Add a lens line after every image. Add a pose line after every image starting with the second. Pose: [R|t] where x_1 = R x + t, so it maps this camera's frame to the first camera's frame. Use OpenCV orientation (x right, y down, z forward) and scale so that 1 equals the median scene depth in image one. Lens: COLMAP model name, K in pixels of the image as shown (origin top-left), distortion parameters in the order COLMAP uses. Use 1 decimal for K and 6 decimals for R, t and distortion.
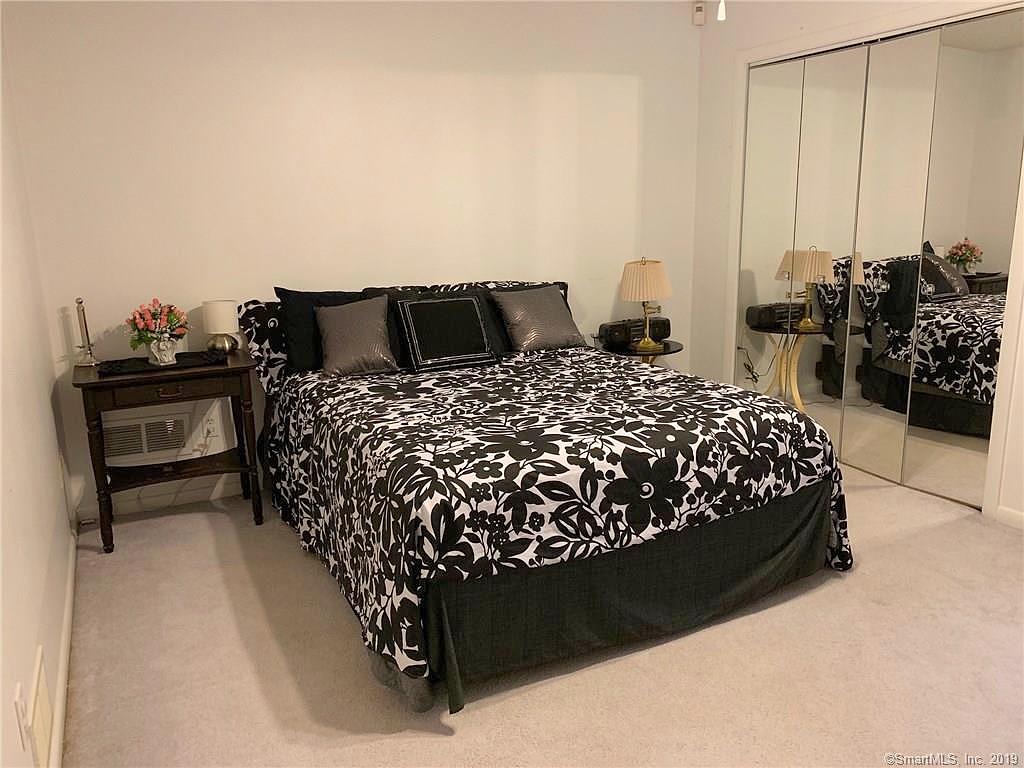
lens RADIAL K [[751.3, 0, 516.4], [0, 751.3, 348.0], [0, 0, 1]] dist [0.232040, -0.378583]
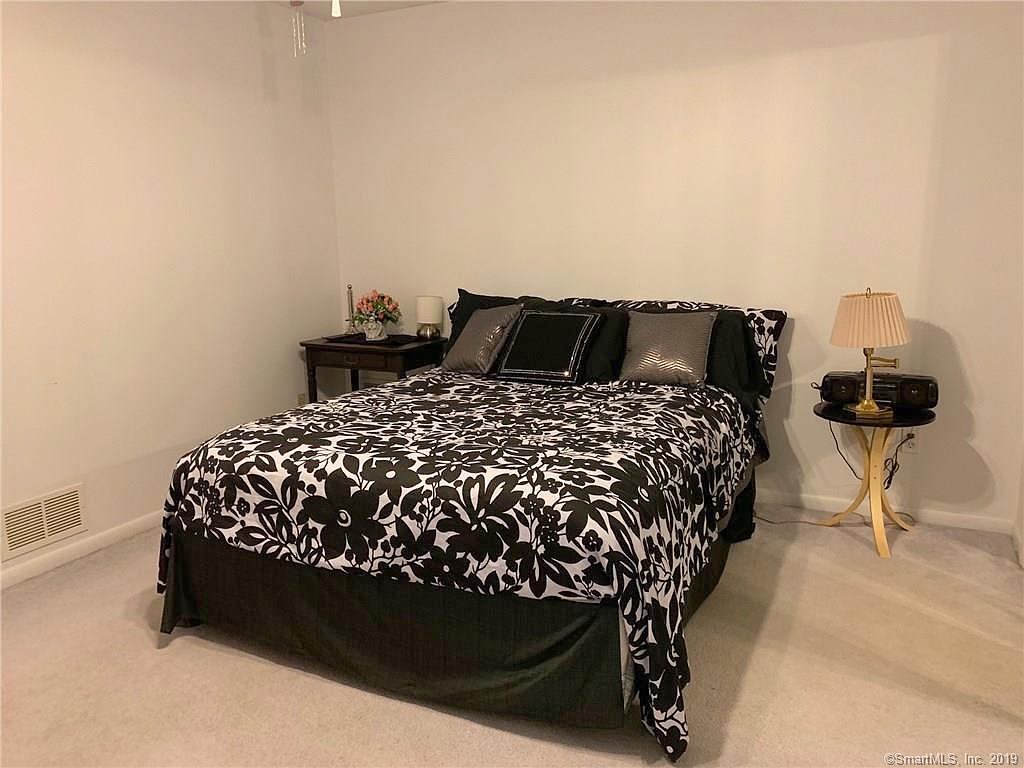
lens RADIAL K [[751.3, 0, 516.4], [0, 751.3, 348.0], [0, 0, 1]] dist [0.232040, -0.378583]
pose [[0.597047, 0.132837, -0.791132, 1.001114], [-0.141655, 0.988155, 0.059016, -0.106931], [0.789600, 0.076833, 0.608792, 0.557200]]
